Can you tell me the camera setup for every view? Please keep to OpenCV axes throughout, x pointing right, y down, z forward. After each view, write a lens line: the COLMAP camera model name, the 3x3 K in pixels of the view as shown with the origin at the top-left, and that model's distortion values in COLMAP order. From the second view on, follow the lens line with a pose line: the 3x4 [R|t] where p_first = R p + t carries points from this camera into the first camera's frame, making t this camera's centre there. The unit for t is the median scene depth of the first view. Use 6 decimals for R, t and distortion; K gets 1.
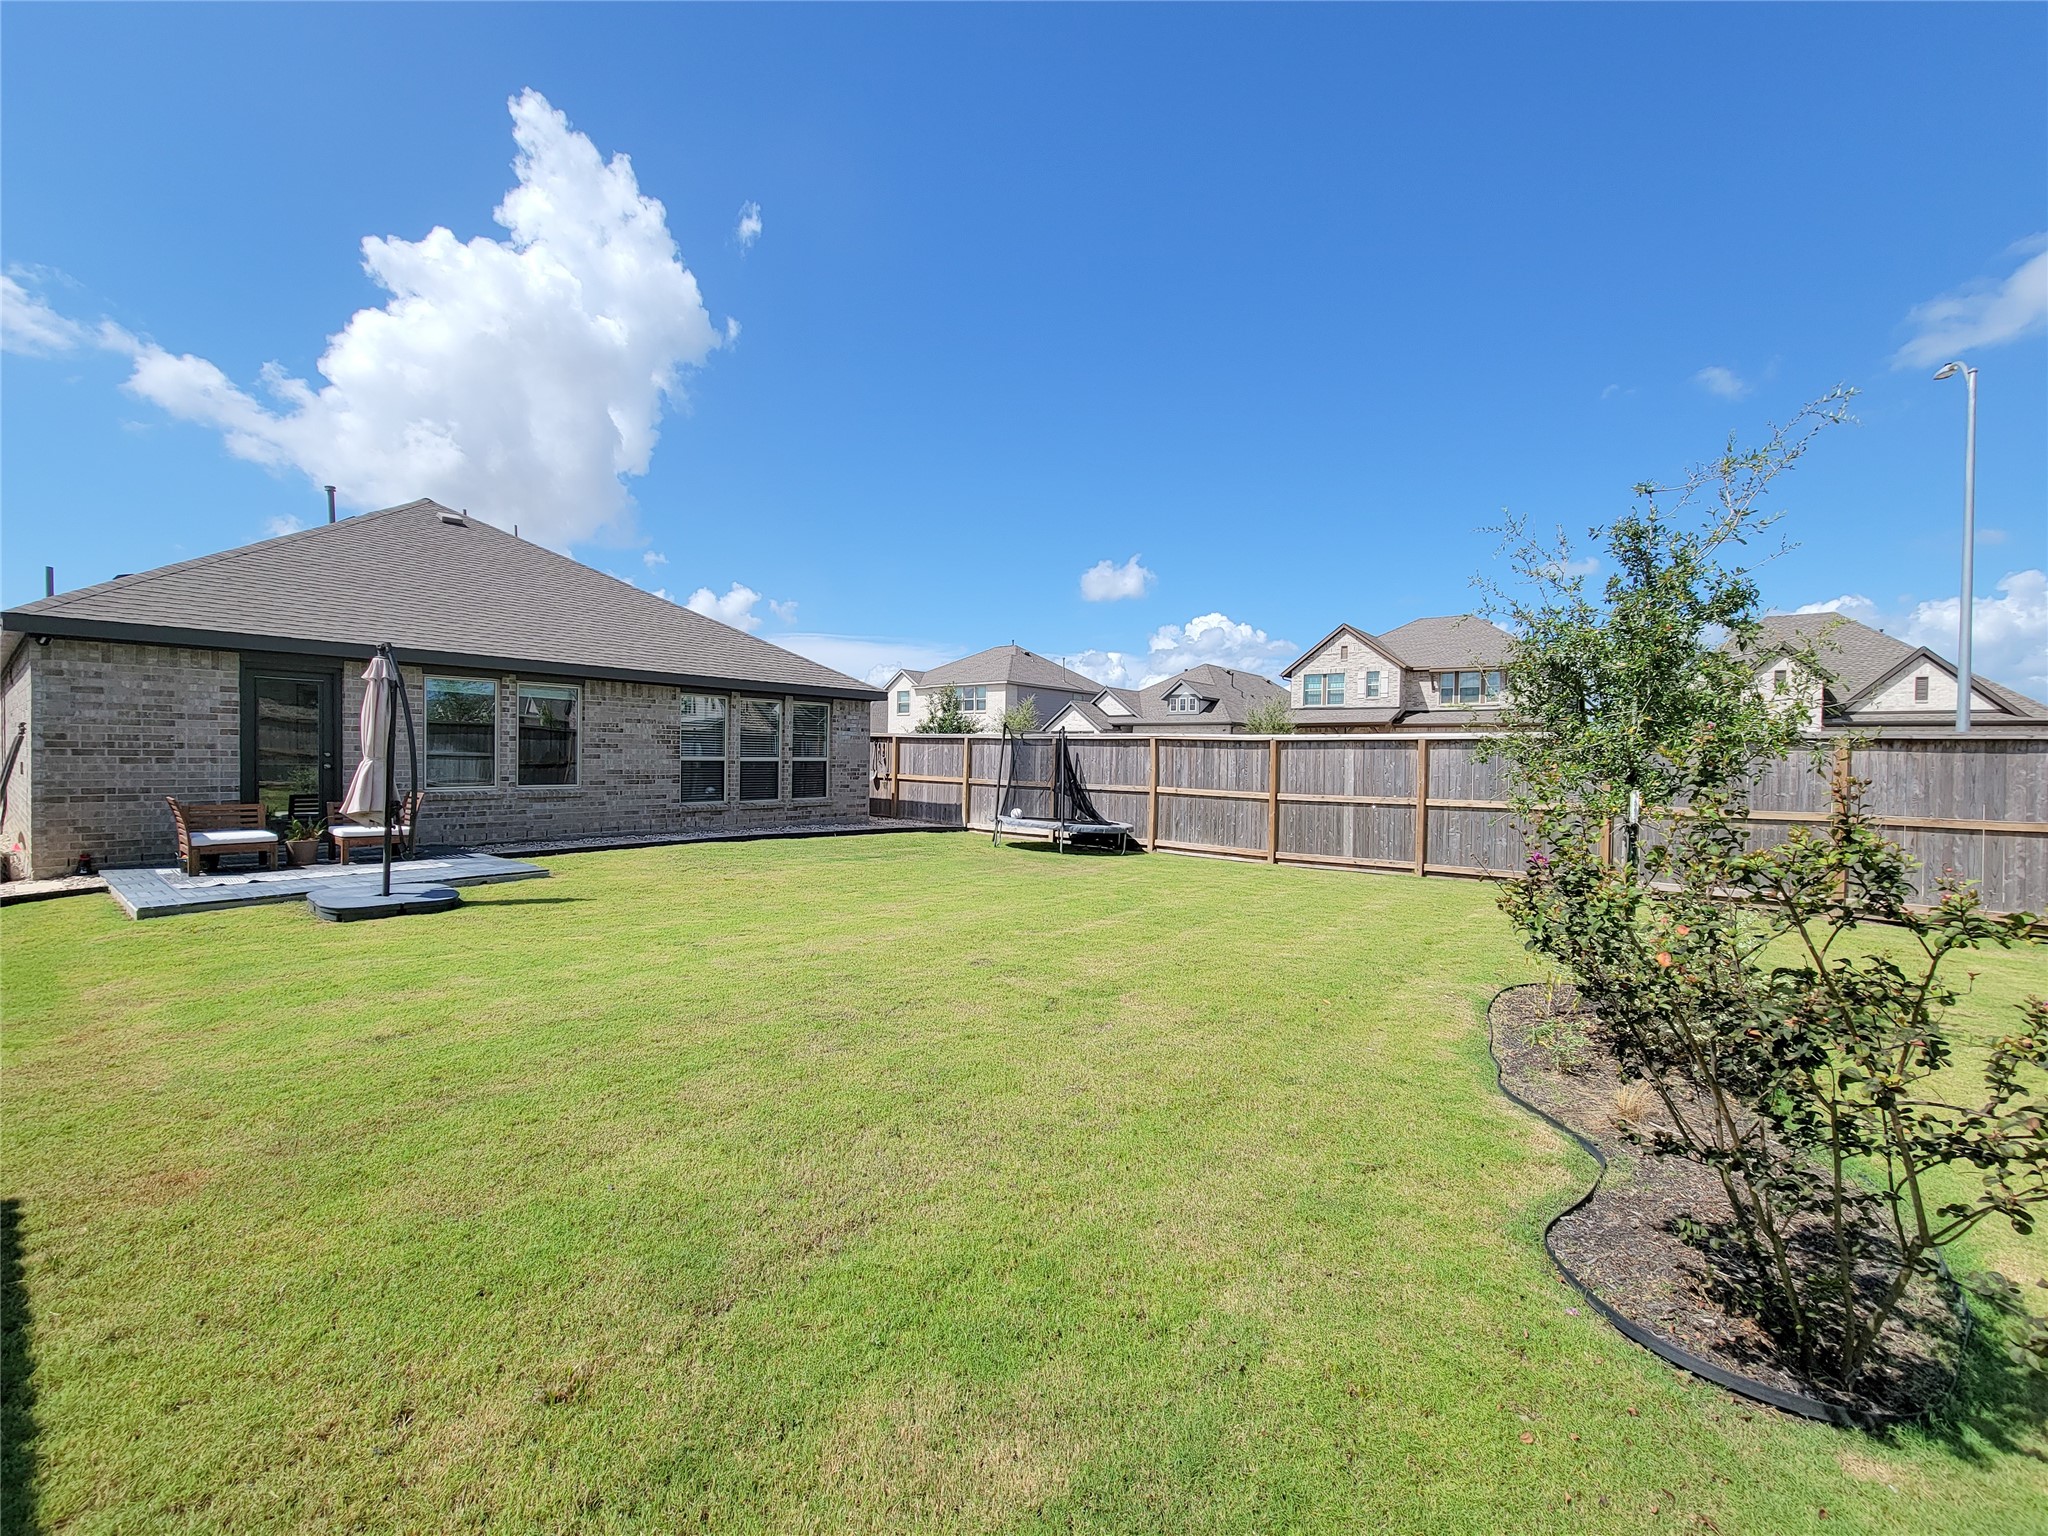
lens RADIAL K [[835.0, 0, 1038.9], [0, 835.0, 763.8], [0, 0, 1]] dist [-0.000805, 0.000128]
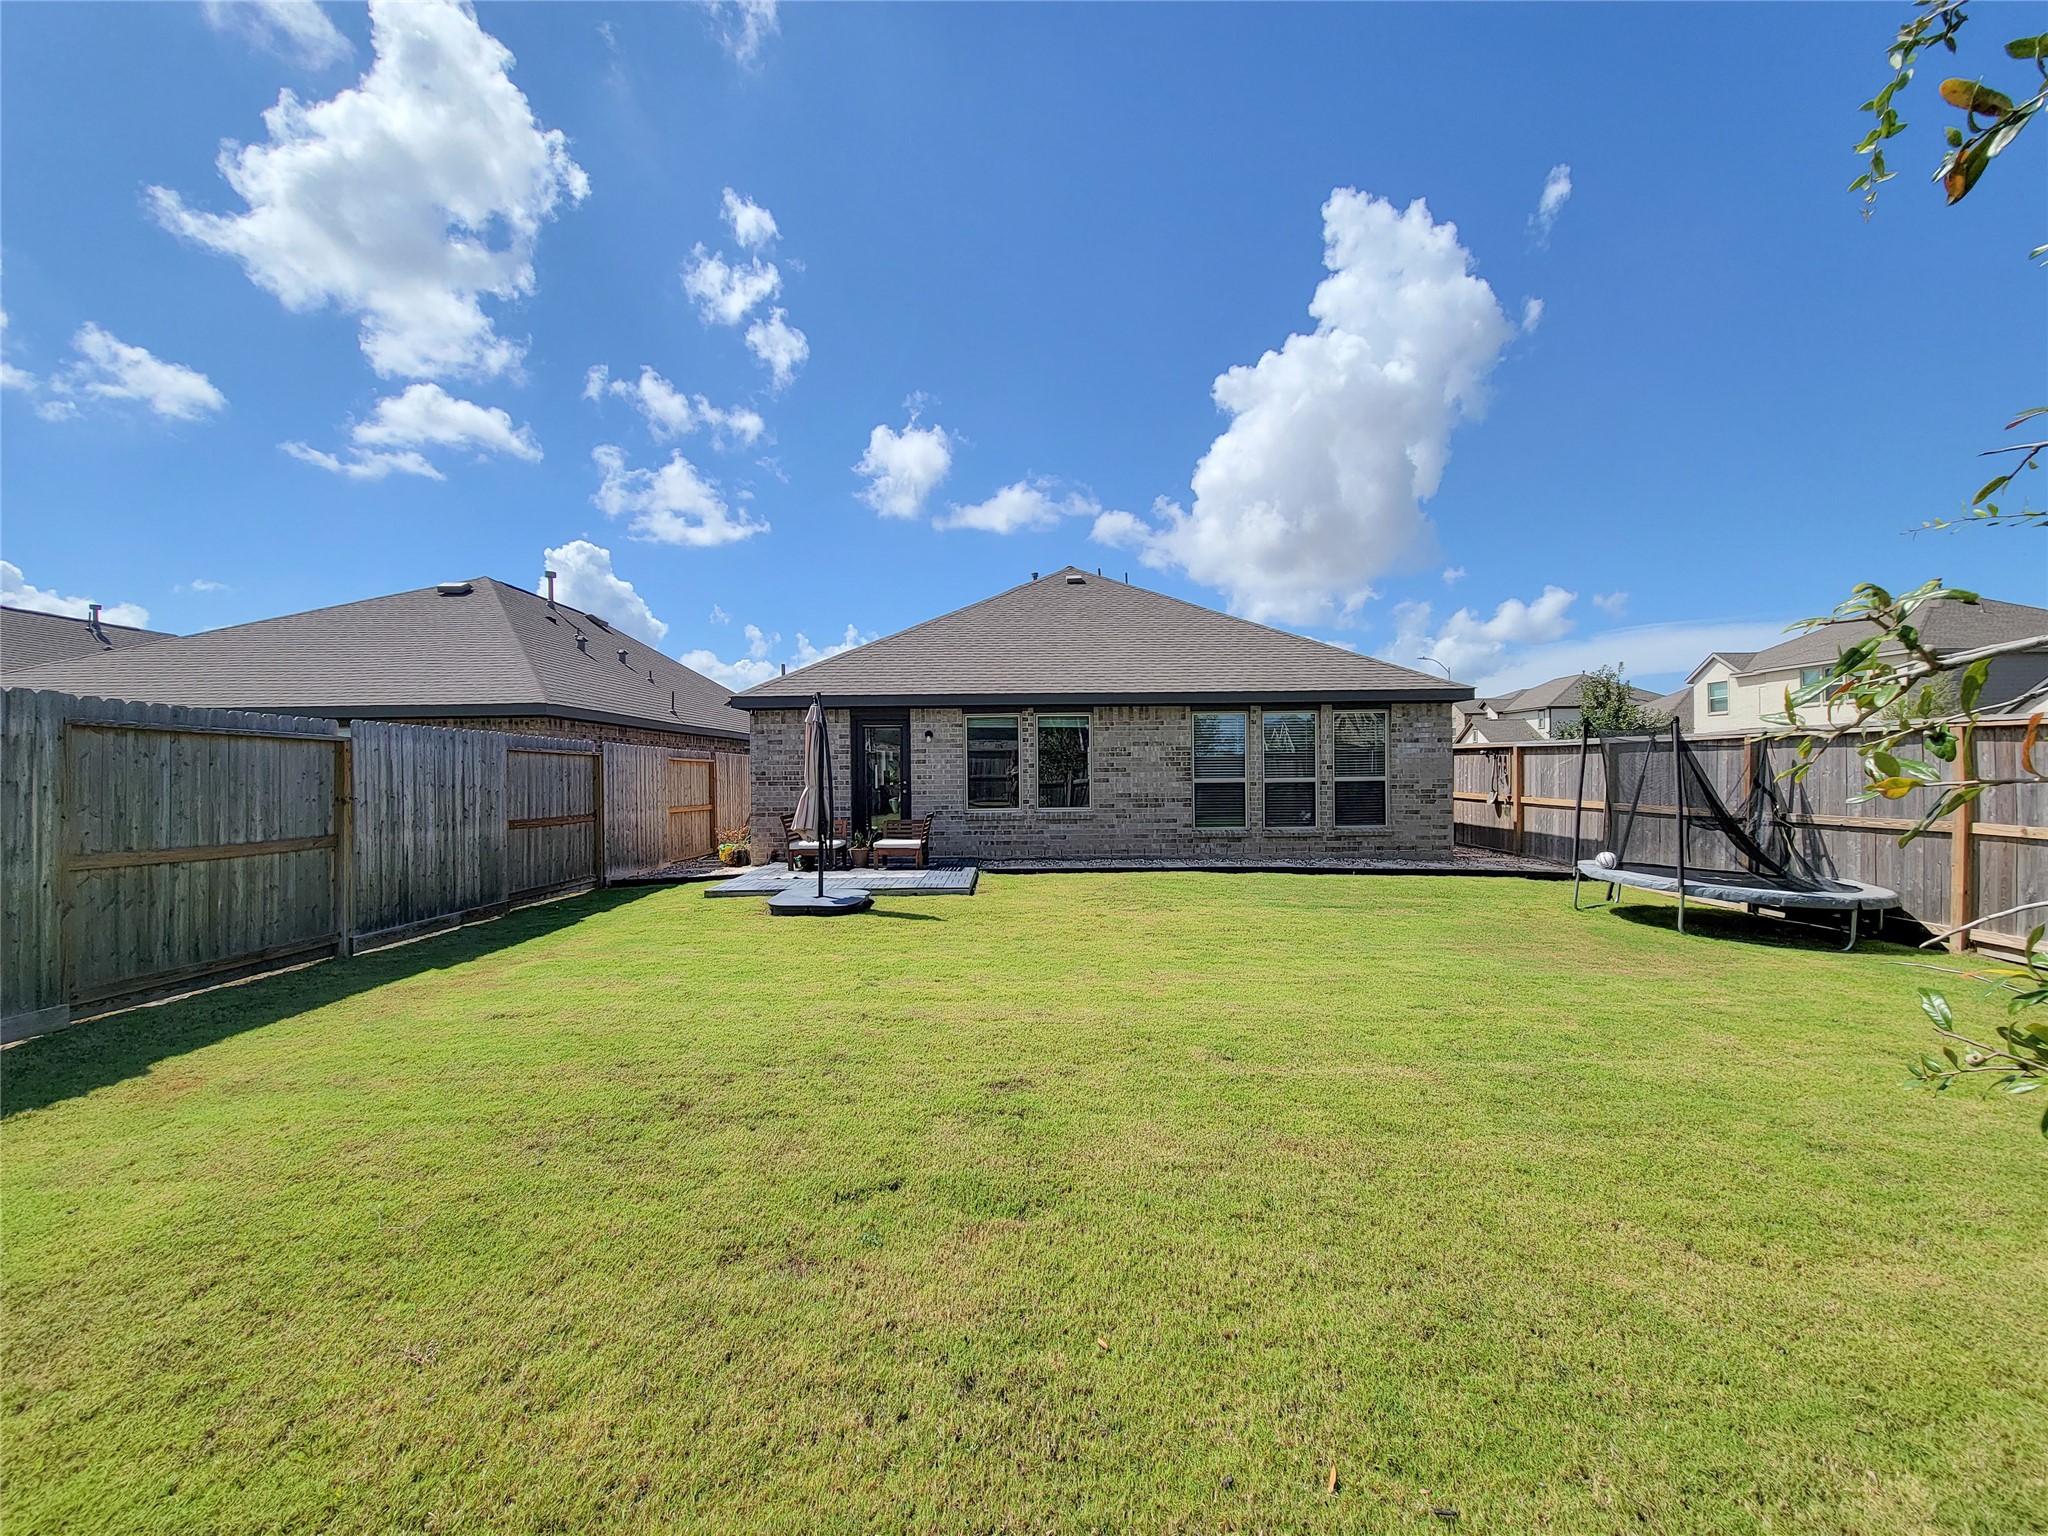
lens RADIAL K [[835.0, 0, 1038.9], [0, 835.0, 763.8], [0, 0, 1]] dist [-0.000805, 0.000128]
pose [[0.606635, -0.031574, -0.794353, 0.195899], [0.011908, 0.999460, -0.030632, 0.001156], [0.794891, 0.009123, 0.606684, 0.251704]]
